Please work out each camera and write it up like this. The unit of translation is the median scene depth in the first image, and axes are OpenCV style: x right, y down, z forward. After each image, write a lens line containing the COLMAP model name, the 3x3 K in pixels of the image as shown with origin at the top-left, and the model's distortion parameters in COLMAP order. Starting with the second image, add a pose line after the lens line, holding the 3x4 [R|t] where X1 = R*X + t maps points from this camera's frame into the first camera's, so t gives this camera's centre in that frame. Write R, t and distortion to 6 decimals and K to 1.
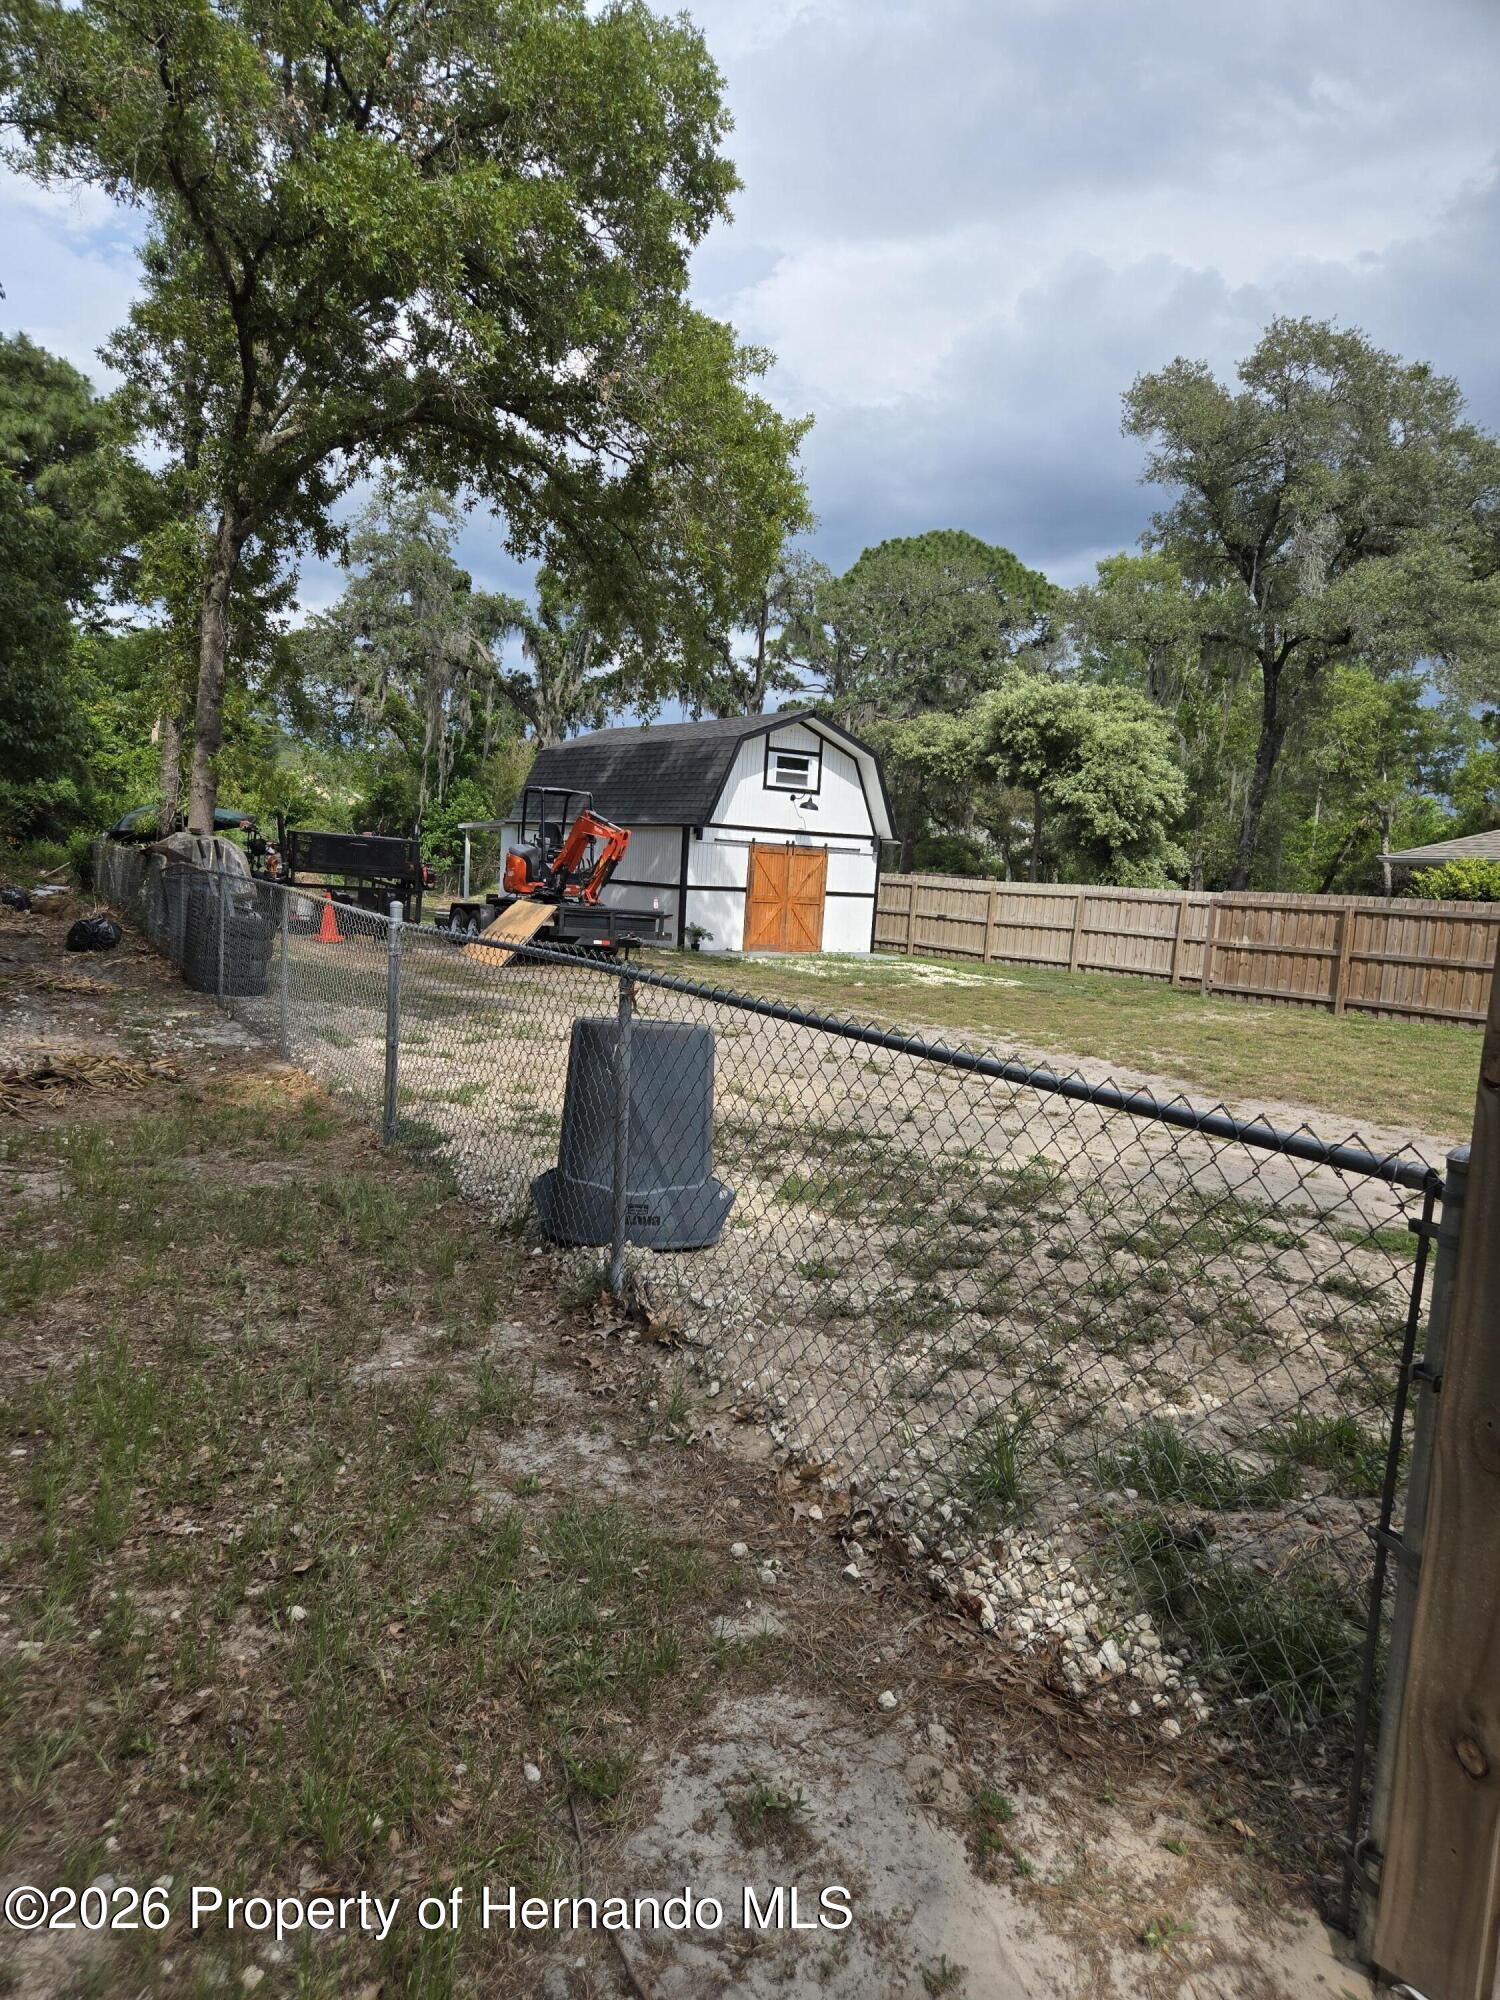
lens RADIAL K [[1333.7, 0, 747.3], [0, 1333.7, 1027.4], [0, 0, 1]] dist [0.069071, -0.055030]
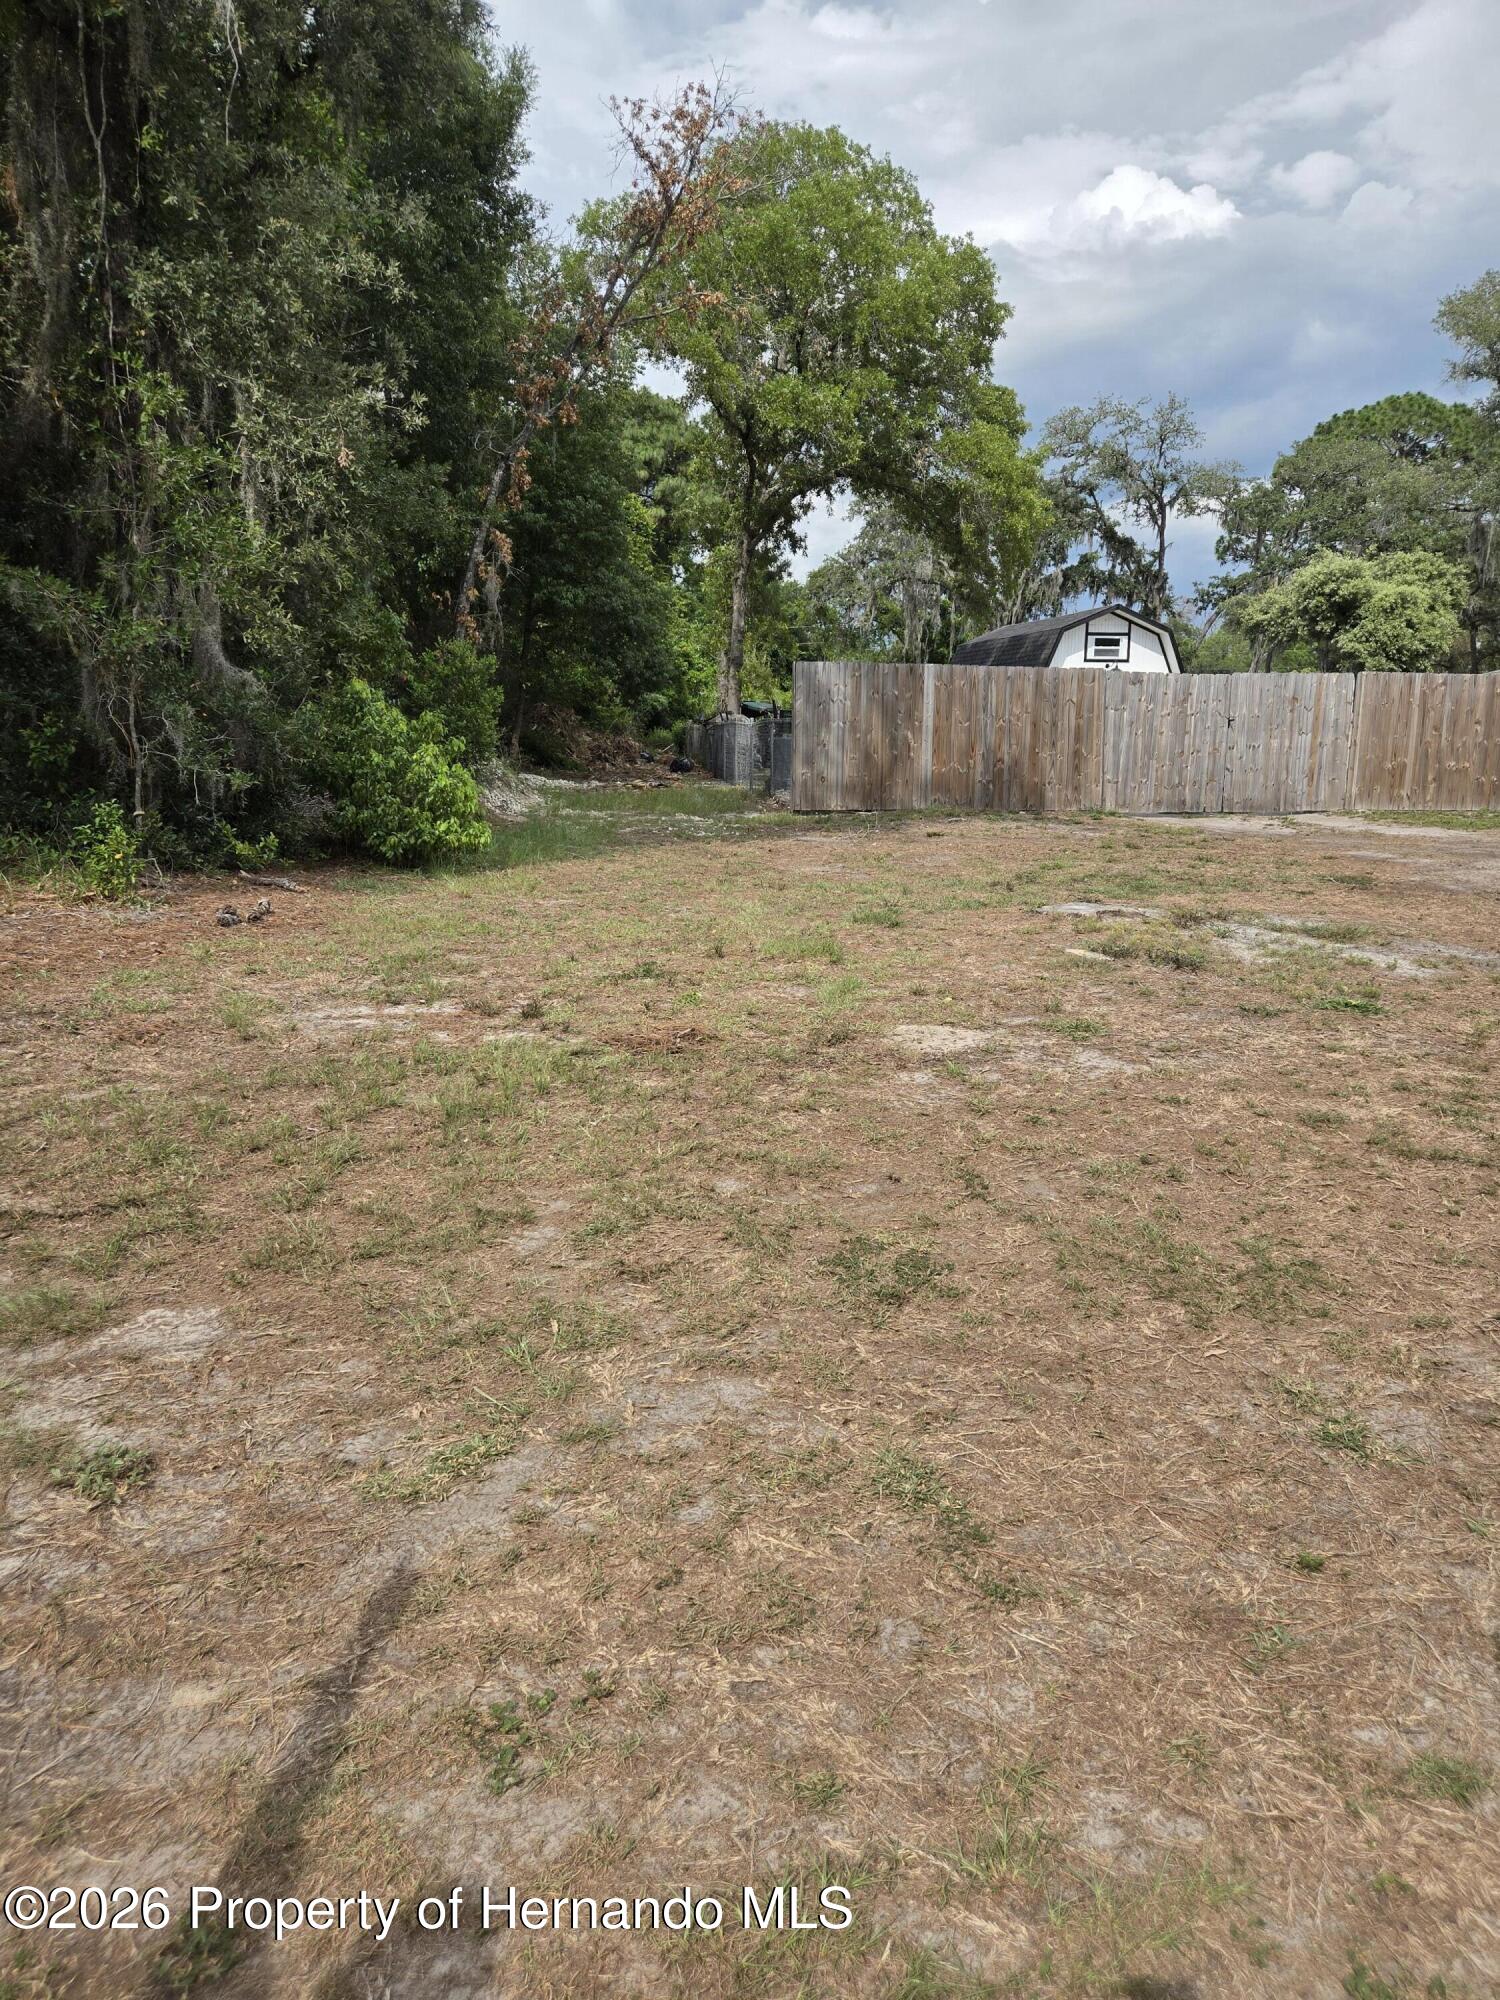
lens RADIAL K [[1333.7, 0, 764.1], [0, 1333.7, 1007.5], [0, 0, 1]] dist [0.069071, -0.055030]
pose [[0.919786, 0.025007, -0.391623, 0.266526], [0.002048, 0.997648, 0.068516, 0.097014], [0.392415, -0.063822, 0.917571, -0.509375]]
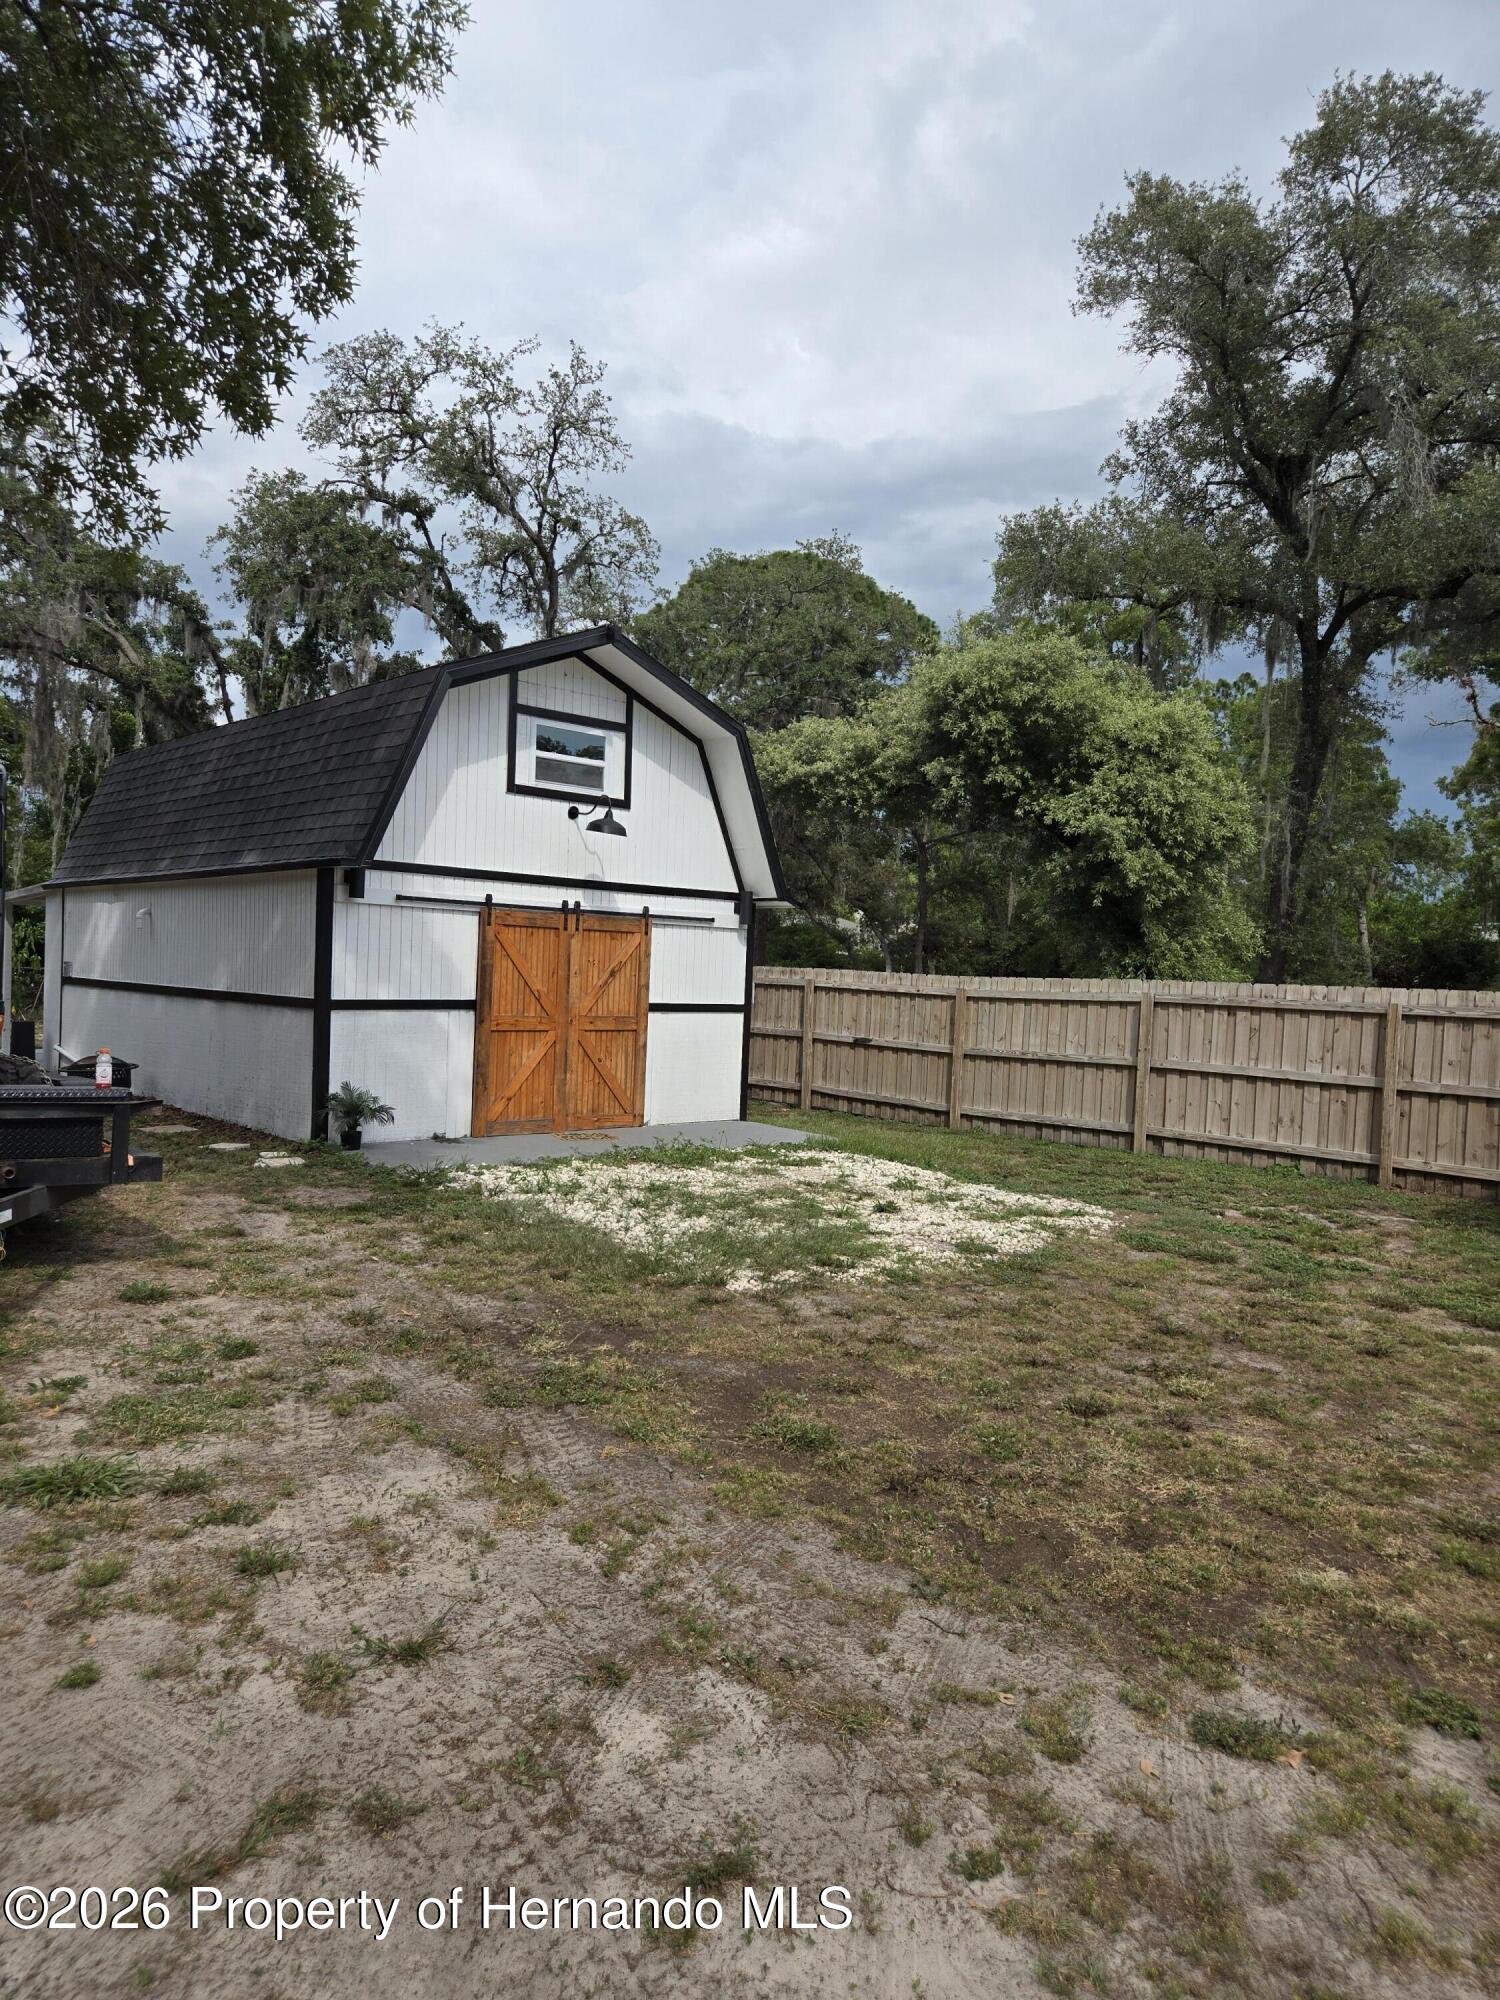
lens RADIAL K [[1333.7, 0, 752.9], [0, 1333.7, 1007.4], [0, 0, 1]] dist [0.069071, -0.055030]
pose [[0.991832, -0.024349, 0.125203, 0.035094], [0.035096, 0.995817, -0.084359, -0.057336], [-0.122625, 0.088064, 0.988538, 0.505974]]
